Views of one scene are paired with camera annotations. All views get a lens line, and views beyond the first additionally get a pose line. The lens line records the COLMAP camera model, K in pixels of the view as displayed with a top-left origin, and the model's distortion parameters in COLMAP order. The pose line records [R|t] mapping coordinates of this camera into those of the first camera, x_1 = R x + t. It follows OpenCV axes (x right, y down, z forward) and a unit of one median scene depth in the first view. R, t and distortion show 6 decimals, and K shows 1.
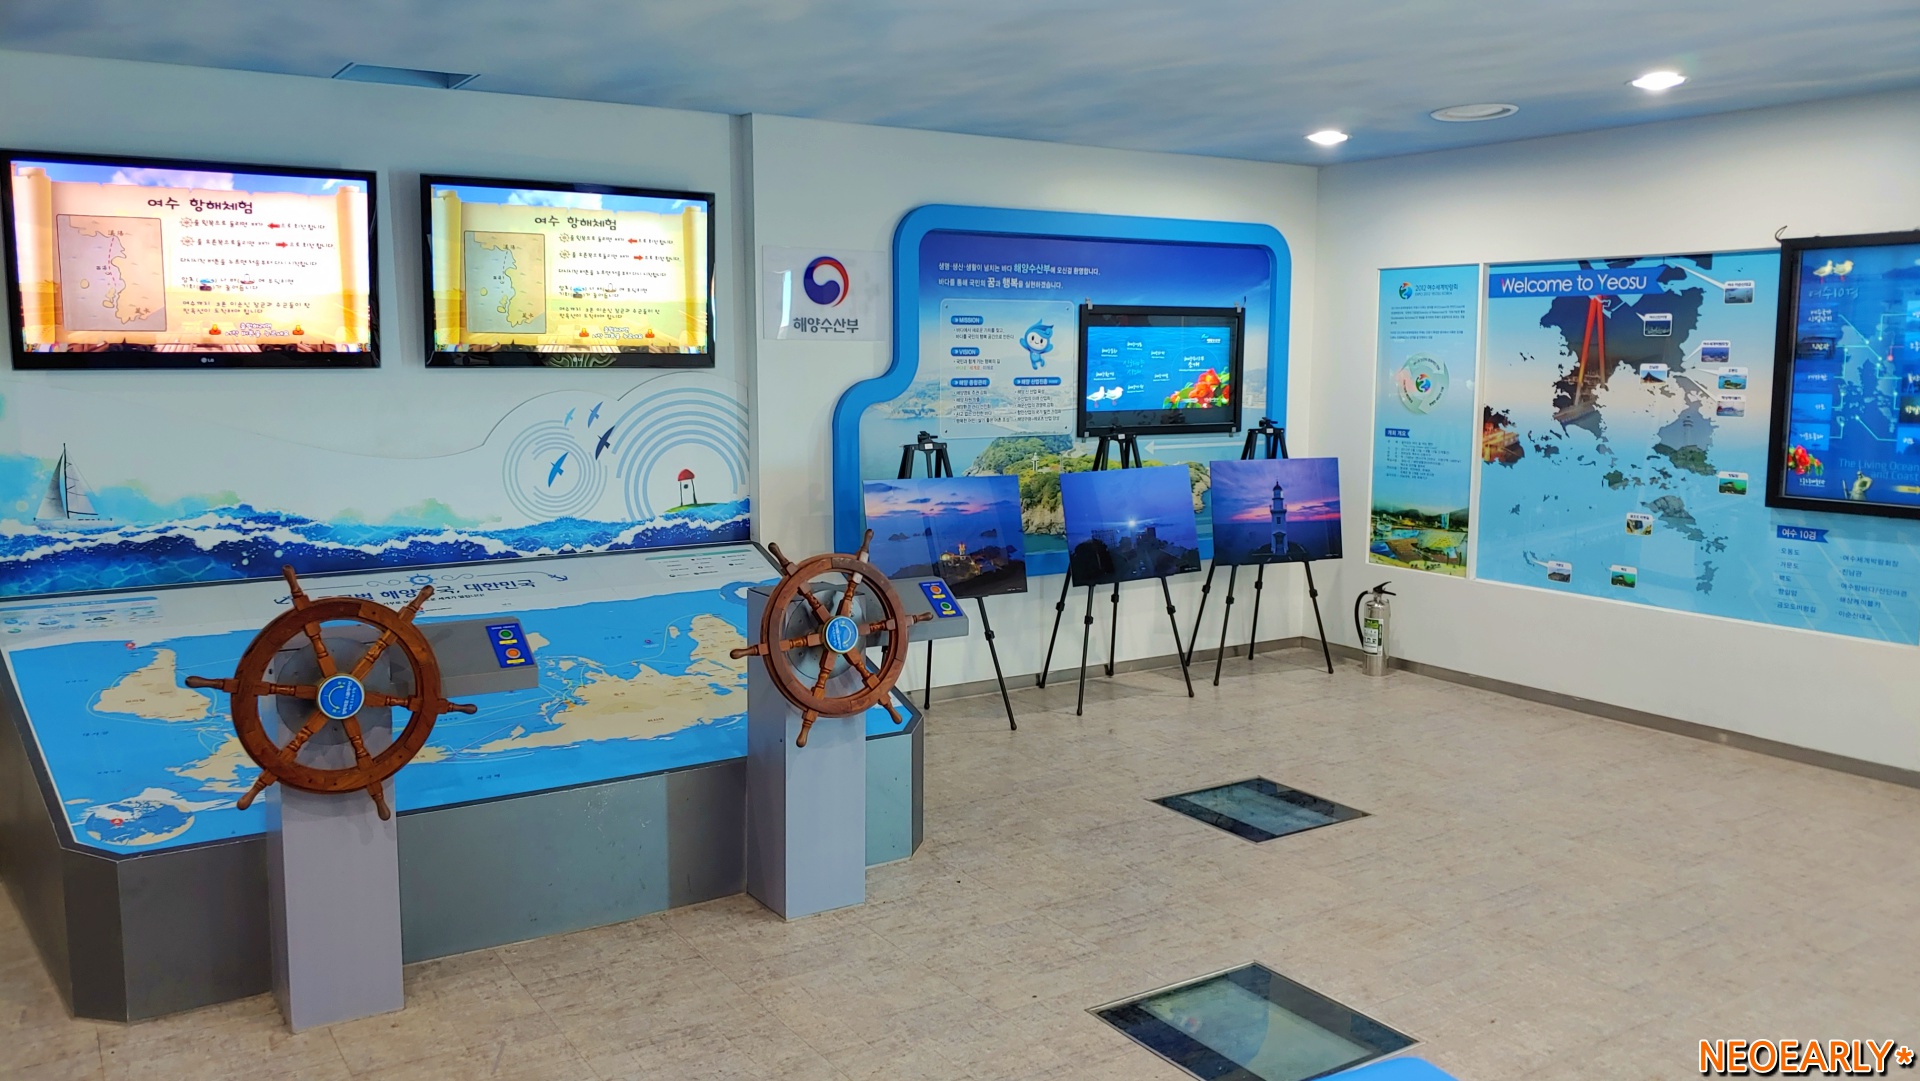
lens RADIAL K [[1484.3, 0, 951.7], [0, 1484.3, 542.1], [0, 0, 1]] dist [0.007785, -0.015659]
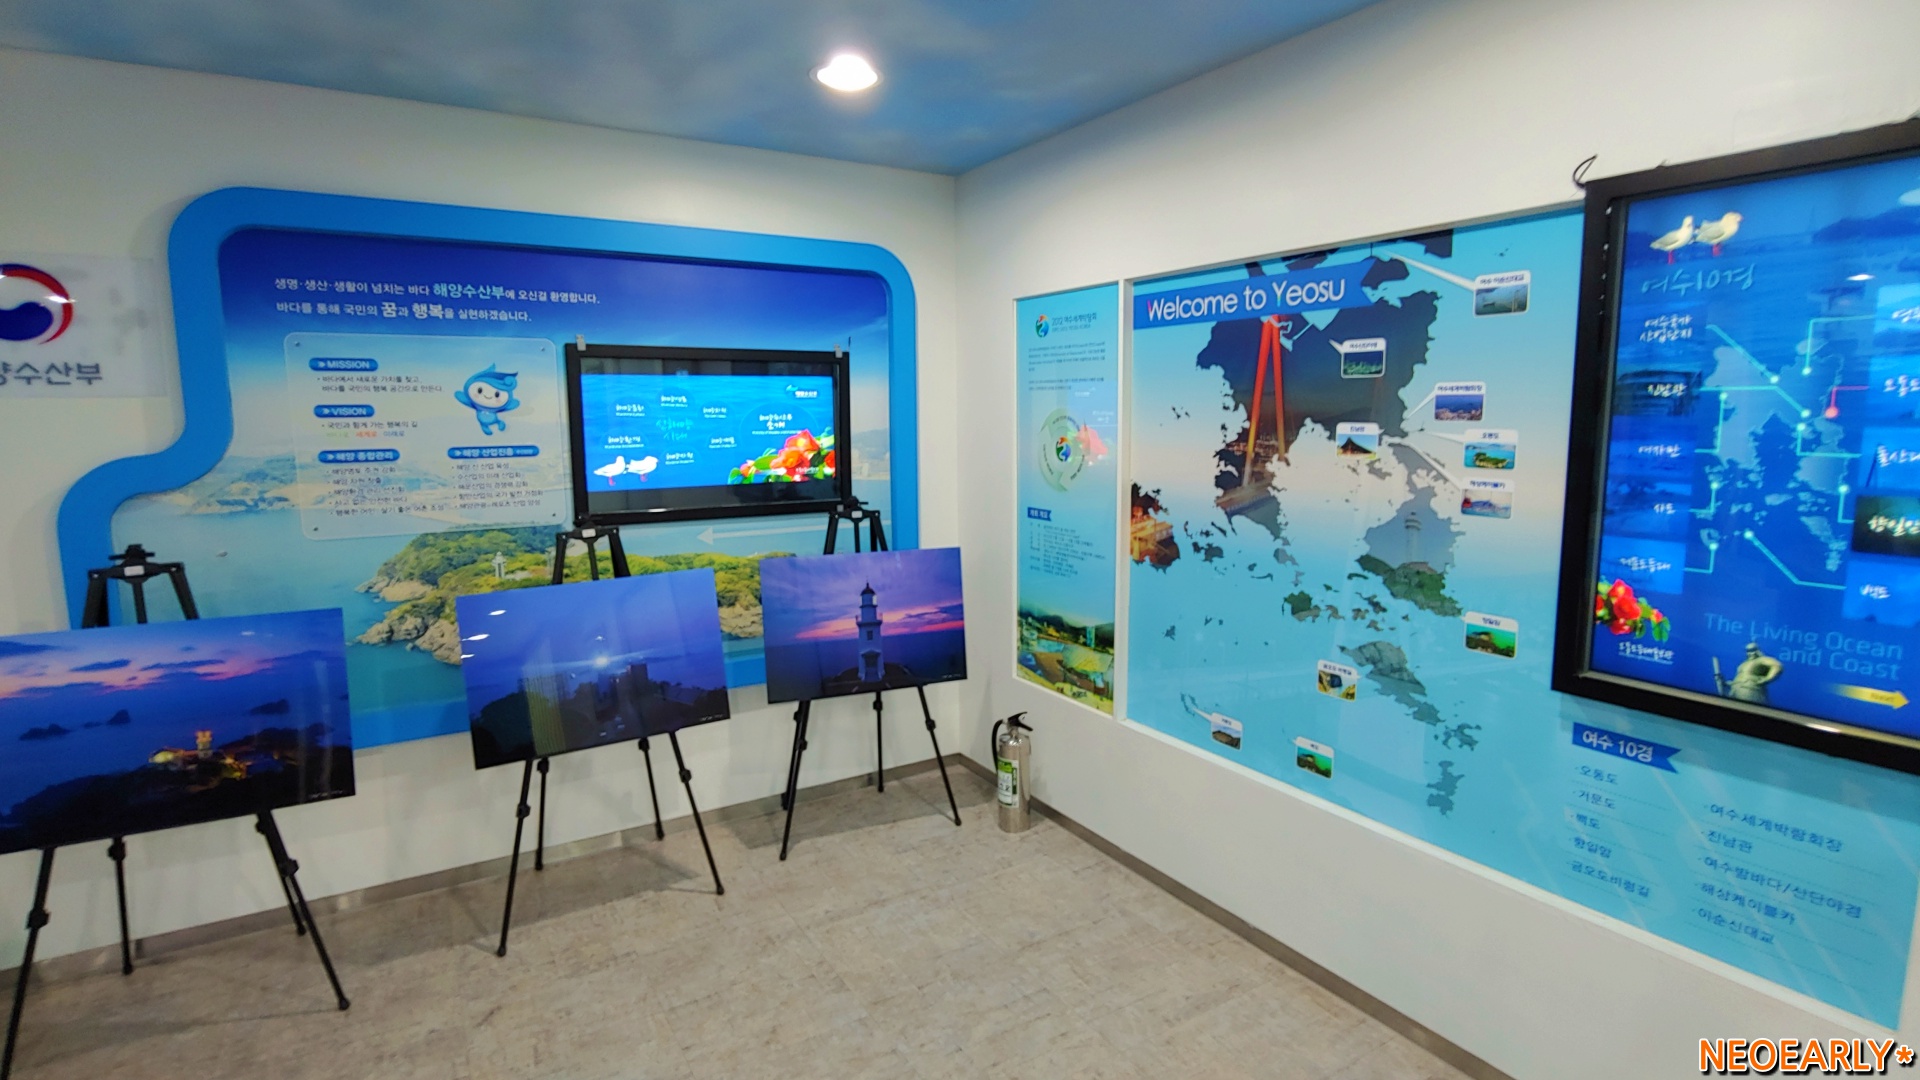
lens RADIAL K [[919.5, 0, 970.3], [0, 919.5, 536.8], [0, 0, 1]] dist [-0.023480, -0.002305]
pose [[0.999973, -0.005789, -0.004501, 0.299917], [0.005819, 0.999960, 0.006817, -0.073256], [0.004461, -0.006843, 0.999967, 0.593563]]
